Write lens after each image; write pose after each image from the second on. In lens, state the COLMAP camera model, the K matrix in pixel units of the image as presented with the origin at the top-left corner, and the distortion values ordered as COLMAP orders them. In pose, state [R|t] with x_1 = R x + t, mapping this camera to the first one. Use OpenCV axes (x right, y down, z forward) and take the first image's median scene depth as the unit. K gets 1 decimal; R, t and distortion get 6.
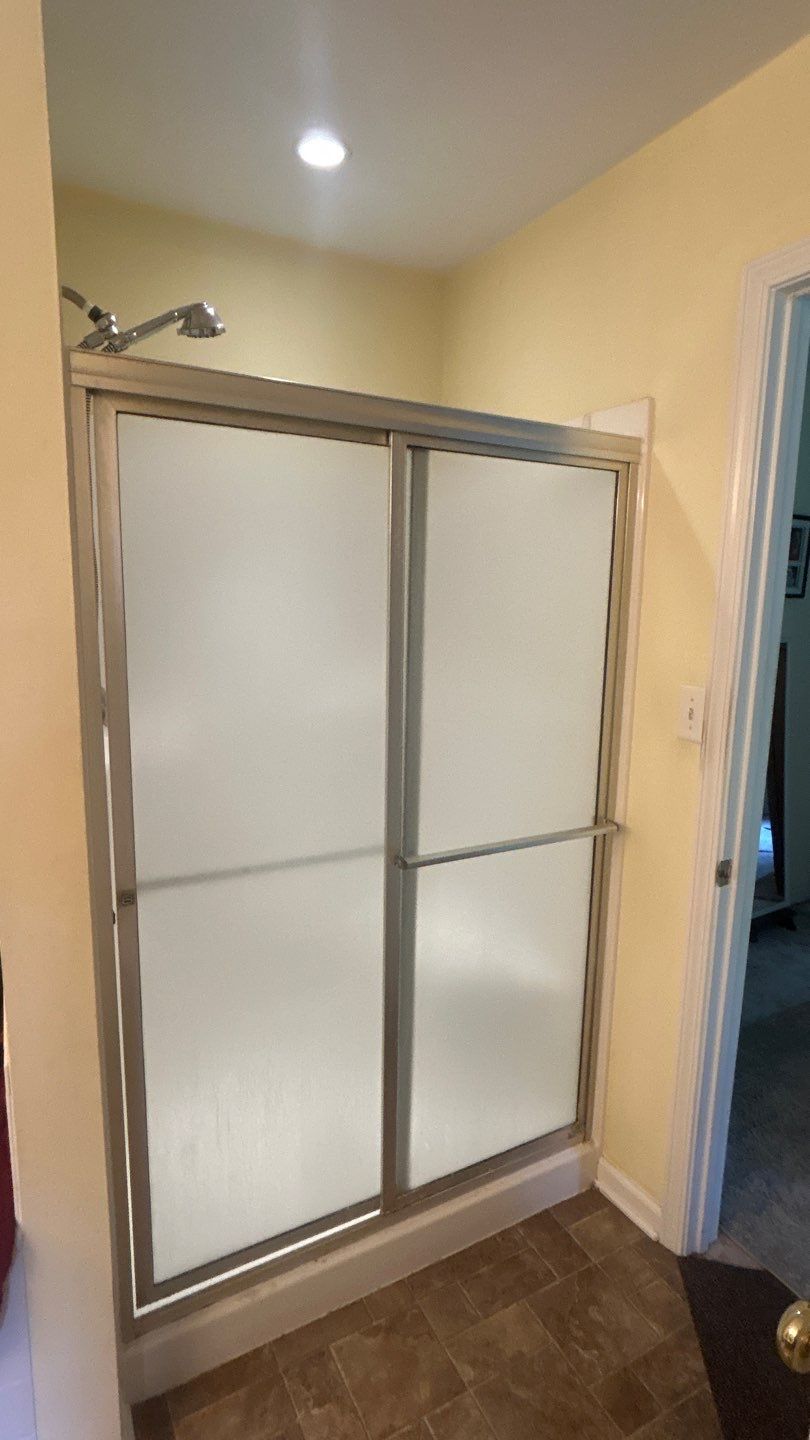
lens RADIAL K [[747.2, 0, 409.0], [0, 747.2, 721.2], [0, 0, 1]] dist [-0.006968, 0.008286]
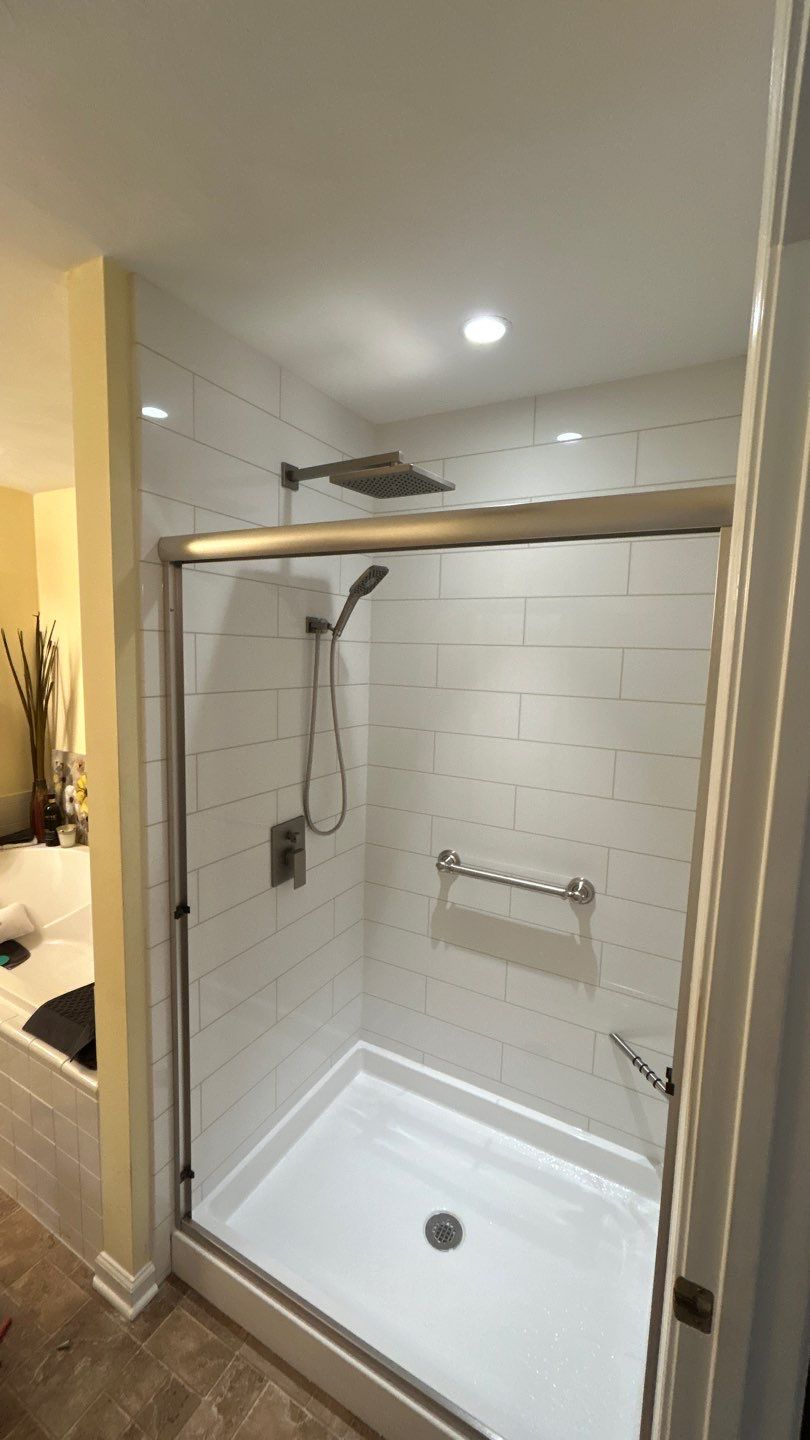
lens RADIAL K [[583.2, 0, 405.7], [0, 583.2, 720.2], [0, 0, 1]] dist [-0.000228, -0.000116]
pose [[0.536784, 0.098590, -0.837940, 0.609417], [-0.164833, 0.986266, 0.010449, -0.187250], [0.827462, 0.132512, 0.545663, 0.518785]]
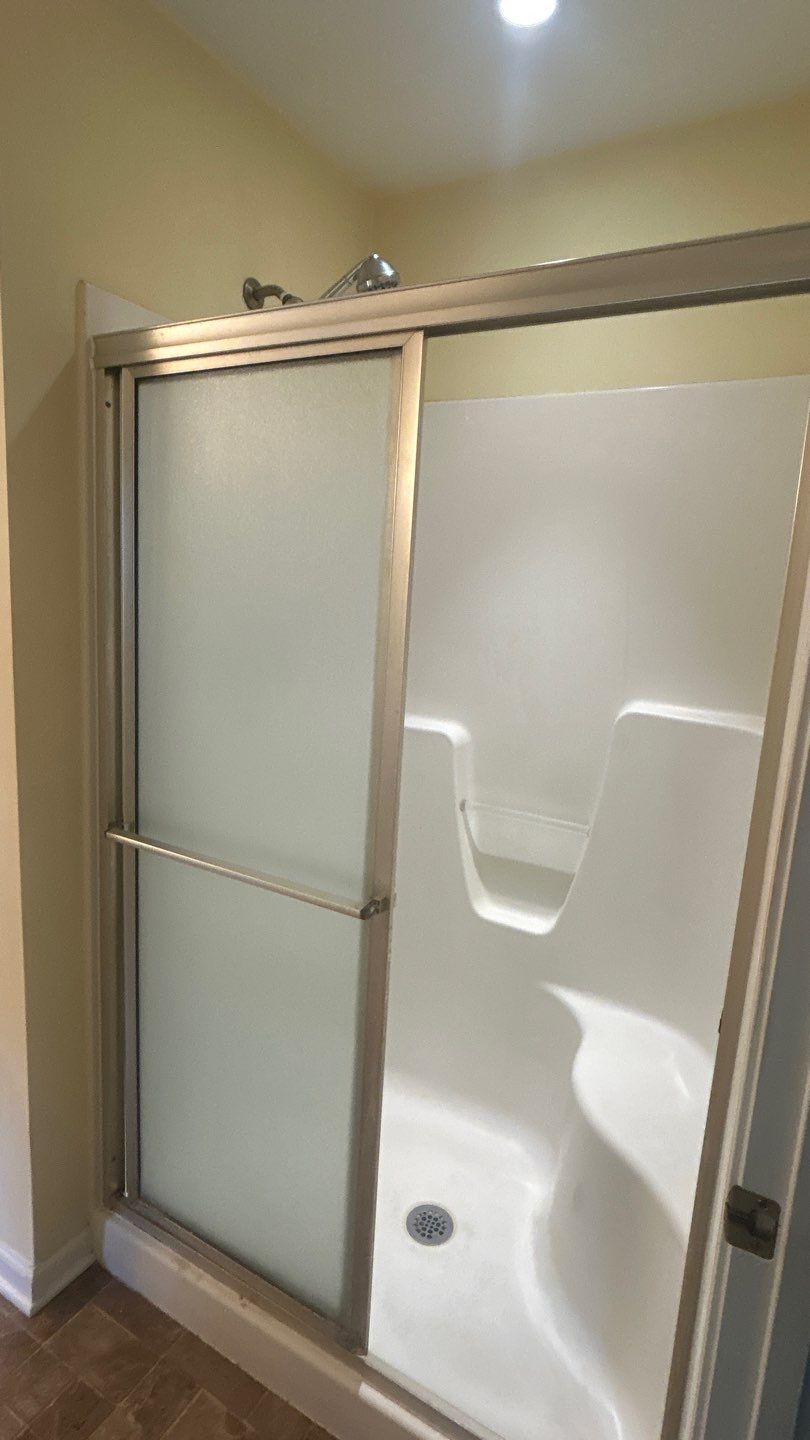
lens RADIAL K [[747.2, 0, 398.6], [0, 747.2, 722.0], [0, 0, 1]] dist [-0.006968, 0.008286]
pose [[0.522627, 0.159790, -0.837454, 0.602472], [-0.190627, 0.979312, 0.067893, -0.051883], [0.830977, 0.124158, 0.542275, 0.570772]]
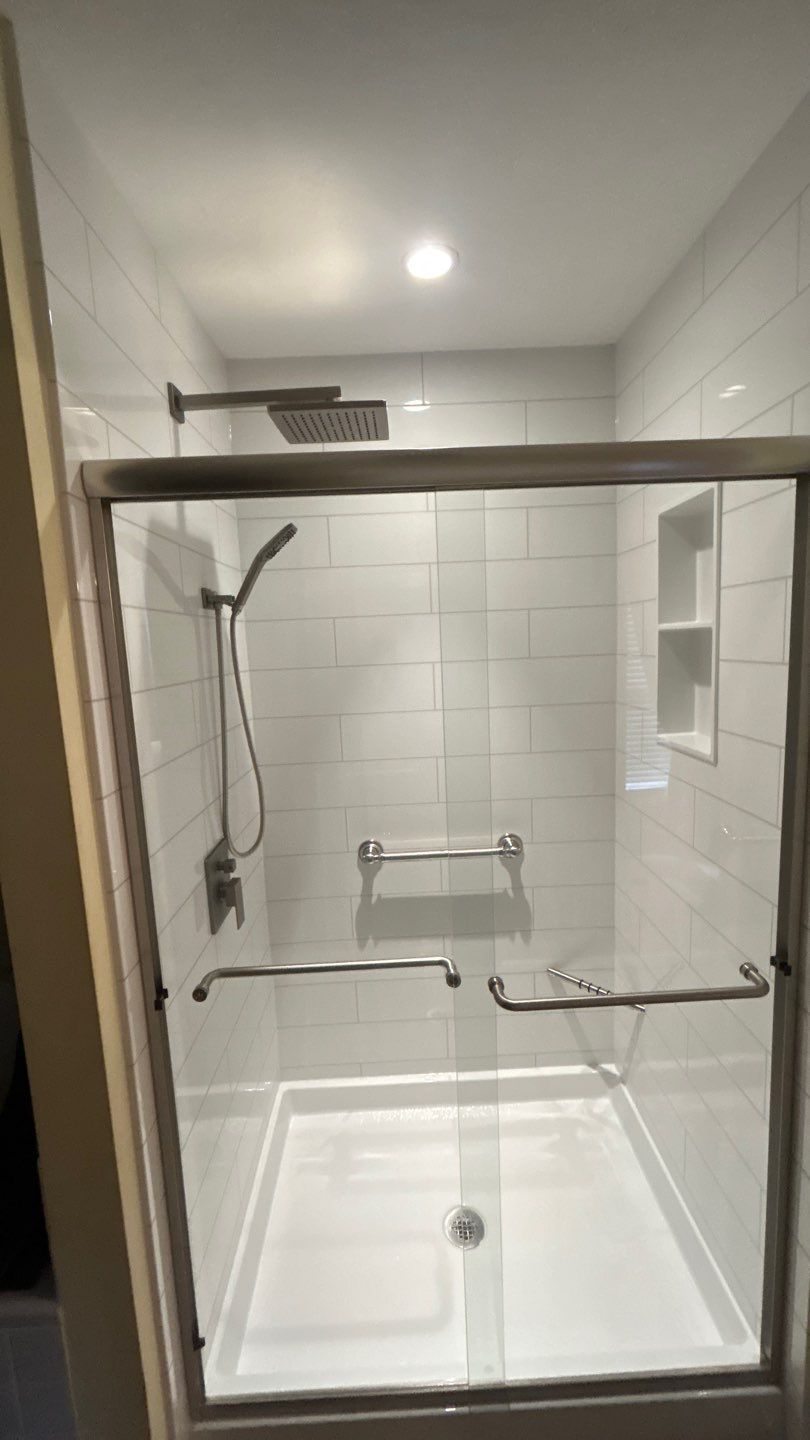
lens RADIAL K [[583.2, 0, 407.2], [0, 583.2, 720.9], [0, 0, 1]] dist [-0.000228, -0.000116]
pose [[0.885991, 0.005609, -0.463669, 0.231536], [-0.019523, 0.999491, -0.025213, -0.122332], [0.463292, 0.031391, 0.885650, 0.309967]]
